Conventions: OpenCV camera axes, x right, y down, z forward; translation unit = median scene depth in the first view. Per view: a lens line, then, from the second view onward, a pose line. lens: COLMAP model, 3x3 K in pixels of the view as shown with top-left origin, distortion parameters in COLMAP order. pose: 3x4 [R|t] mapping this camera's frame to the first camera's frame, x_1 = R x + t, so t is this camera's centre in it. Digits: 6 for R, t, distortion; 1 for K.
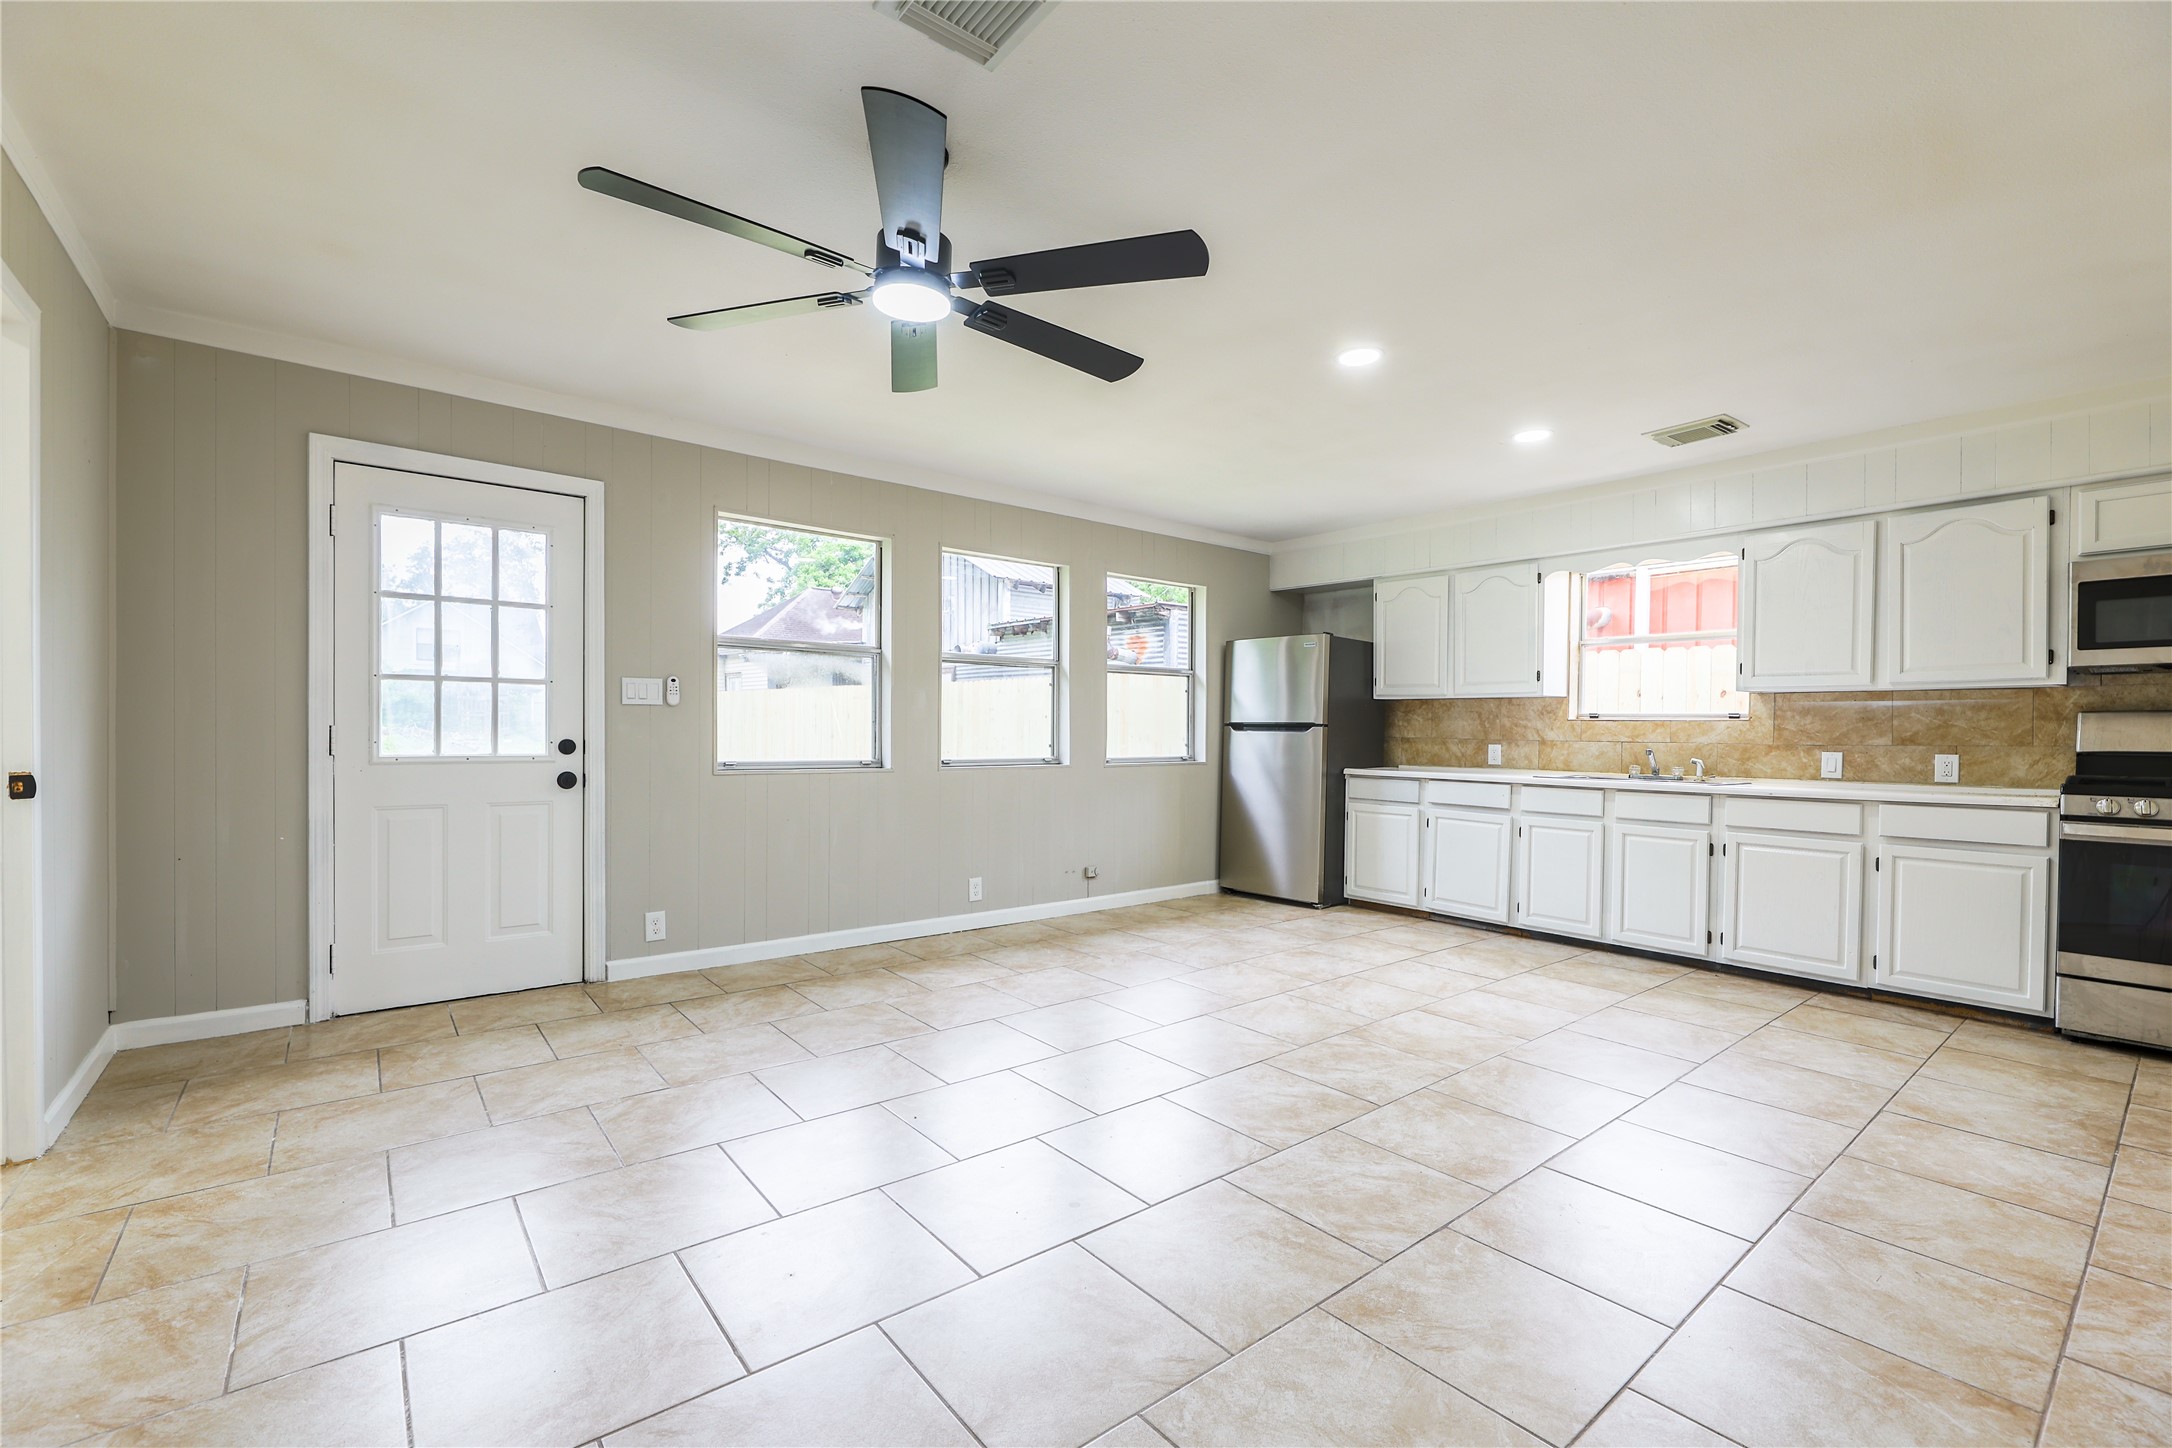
lens RADIAL K [[916.3, 0, 1087.2], [0, 916.3, 731.0], [0, 0, 1]] dist [-0.002796, -0.000489]
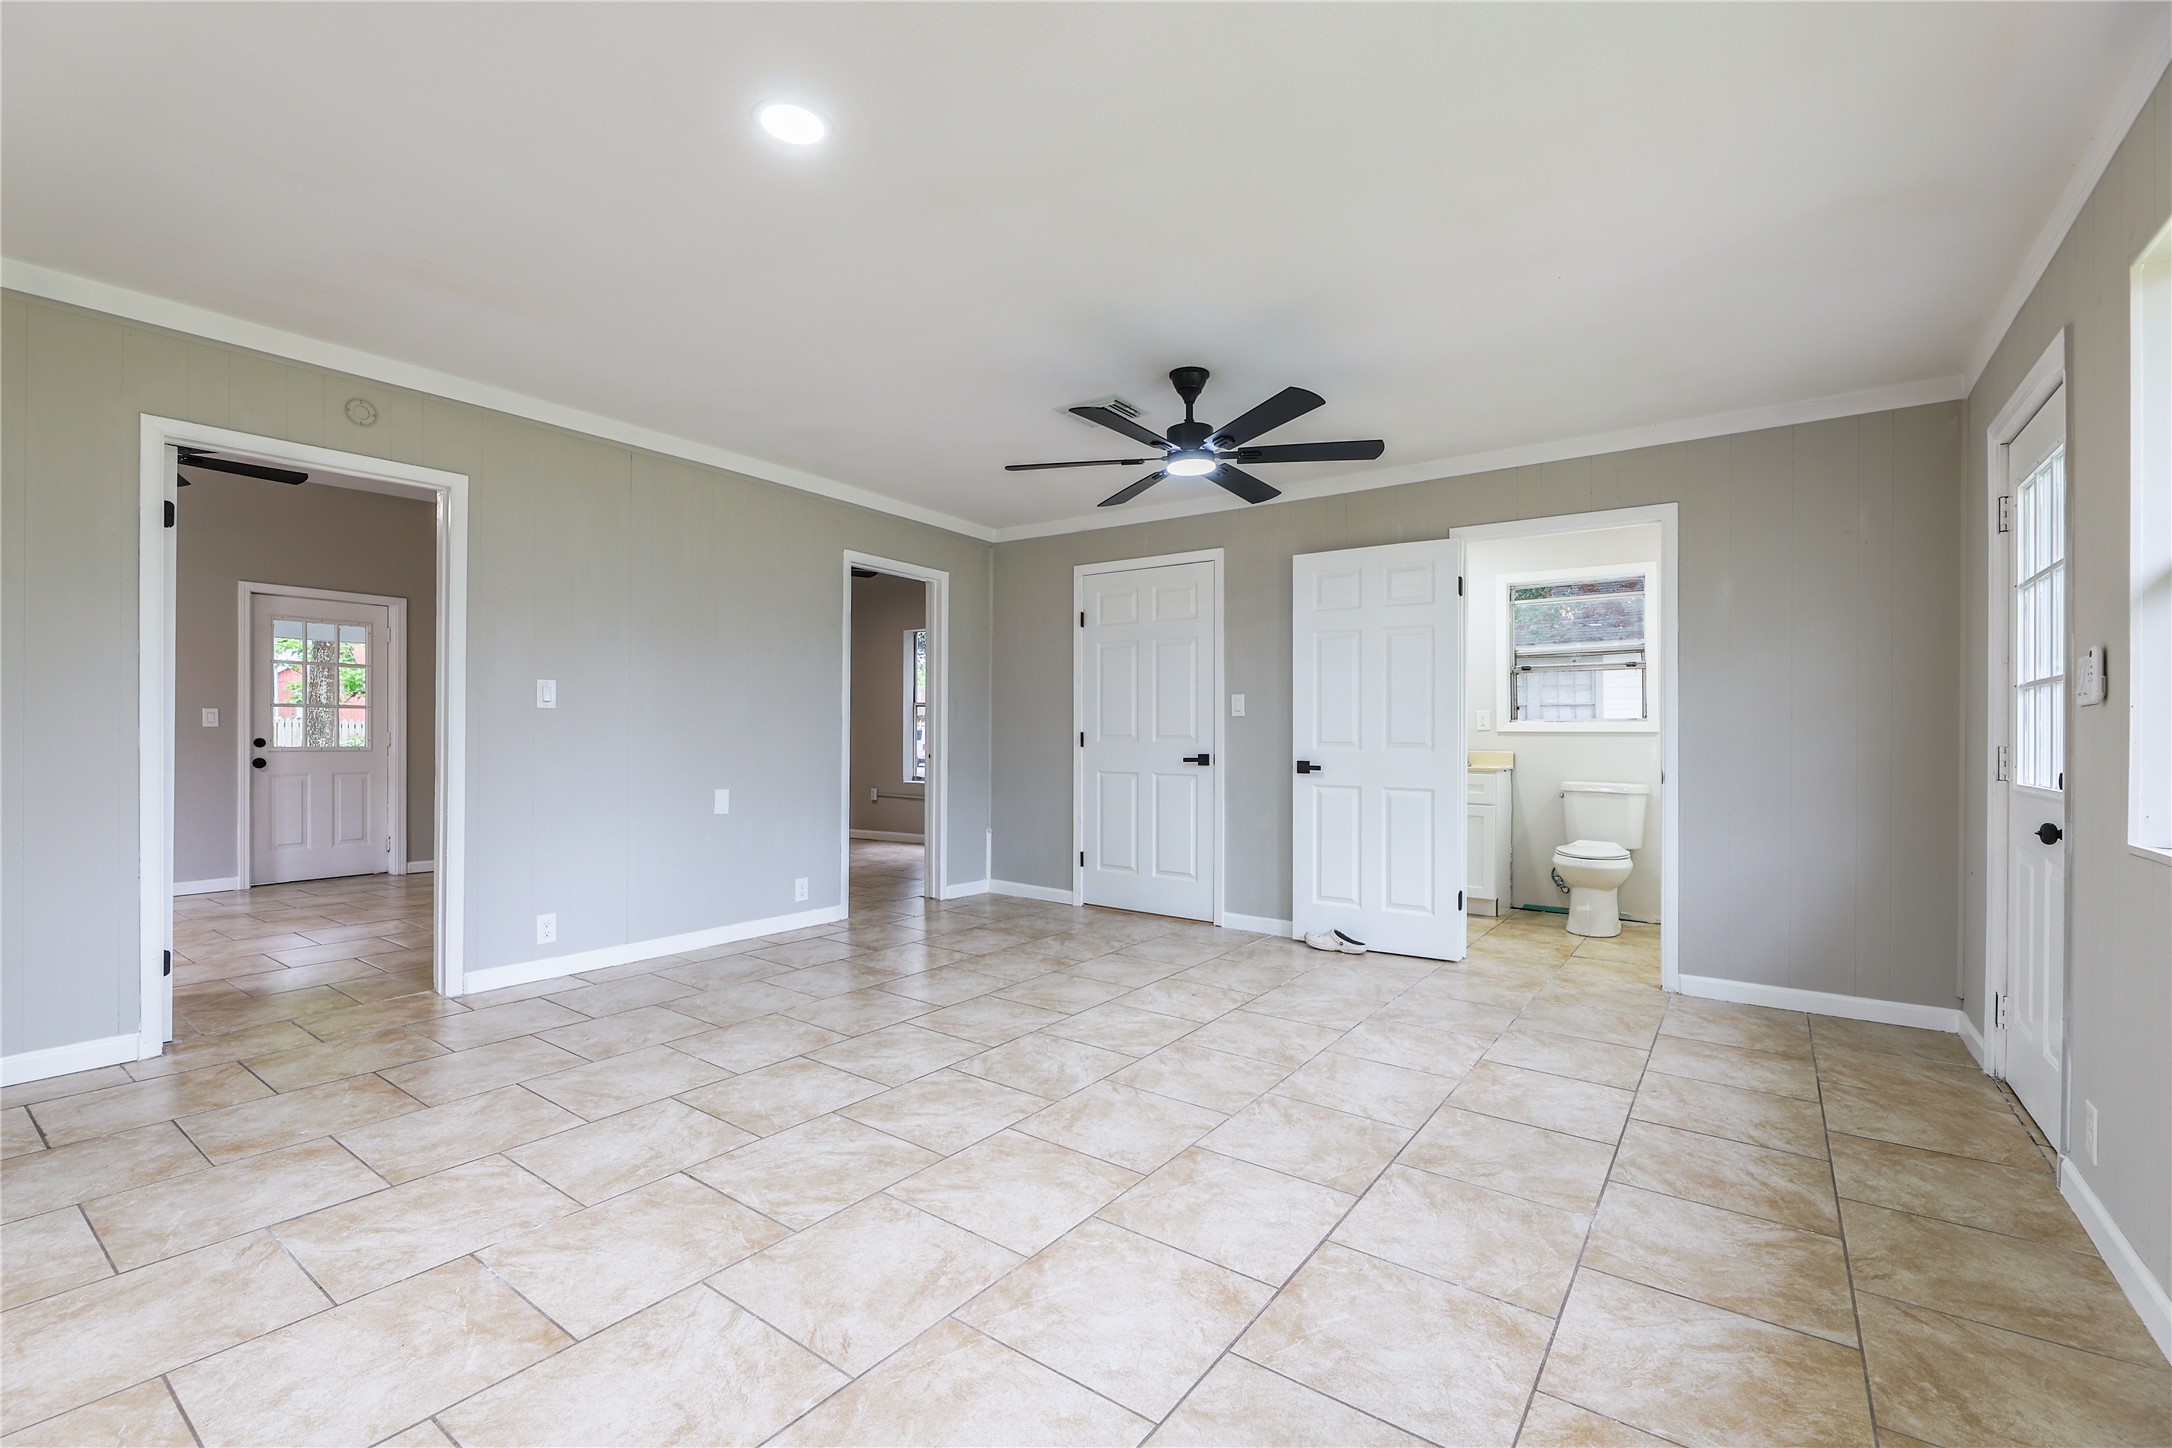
lens RADIAL K [[916.3, 0, 1087.2], [0, 916.3, 731.0], [0, 0, 1]] dist [-0.002796, -0.000489]
pose [[-0.965120, -0.021313, -0.260941, 0.259805], [-0.020668, 0.999773, -0.005216, 0.001541], [0.260993, 0.000359, -0.965341, 1.625808]]
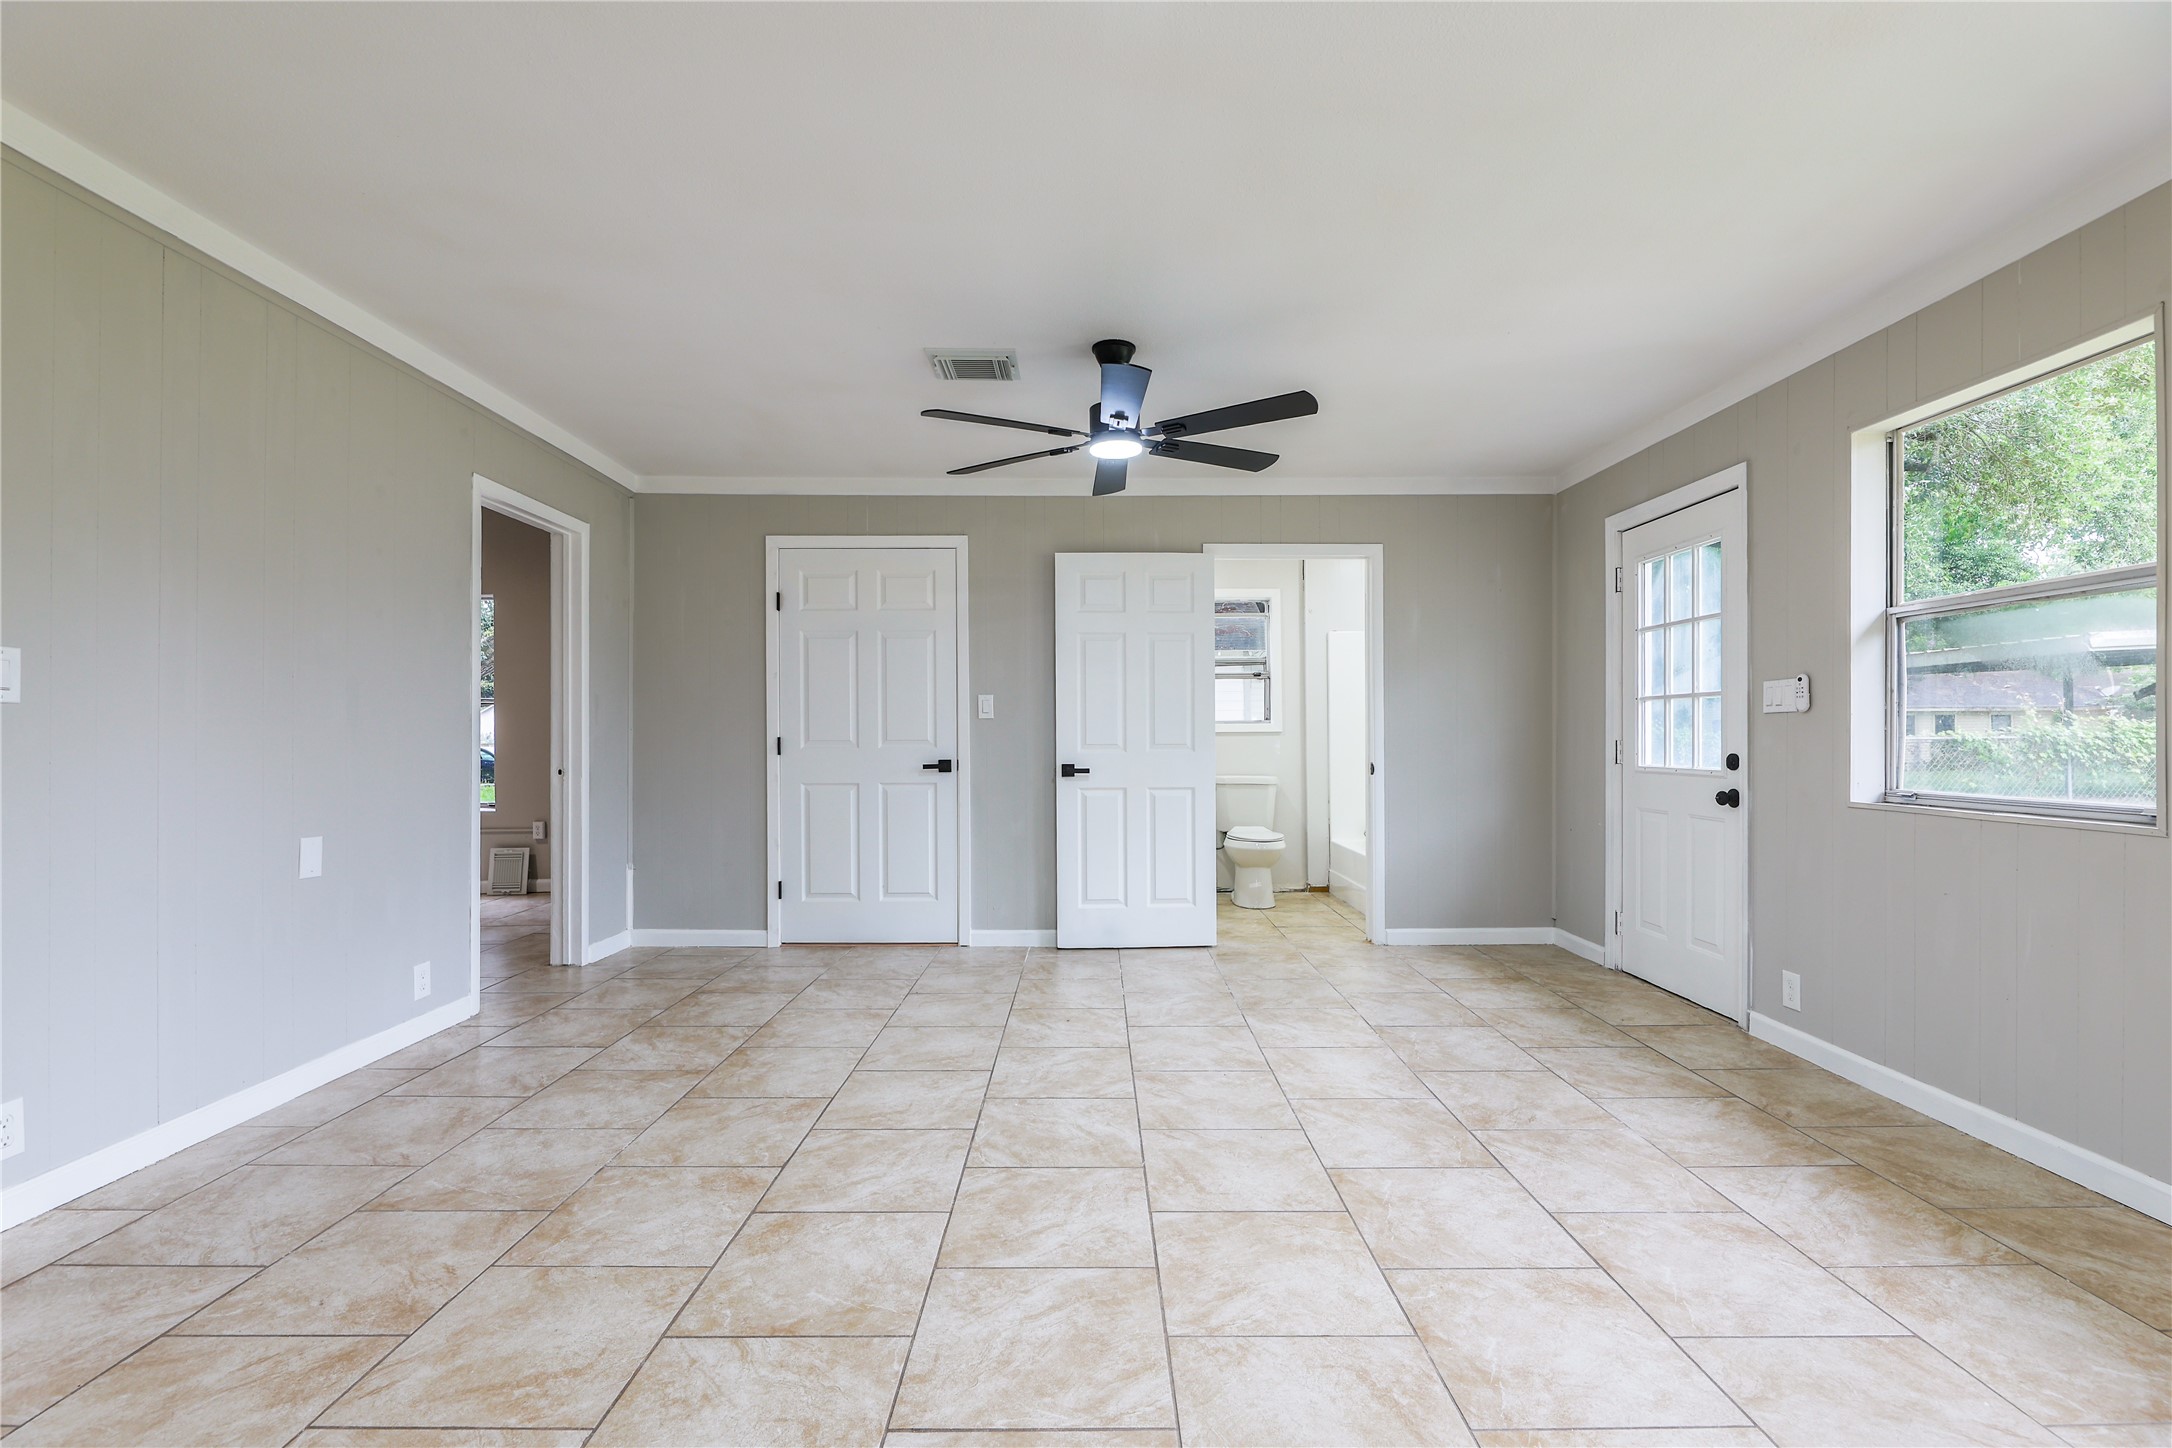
lens RADIAL K [[933.9, 0, 1089.6], [0, 933.9, 734.2], [0, 0, 1]] dist [-0.001974, -0.000606]
pose [[-0.625697, -0.012625, -0.779964, 0.656501], [-0.005651, 0.999916, -0.011651, 0.004584], [0.780046, -0.002882, -0.625716, 1.245480]]
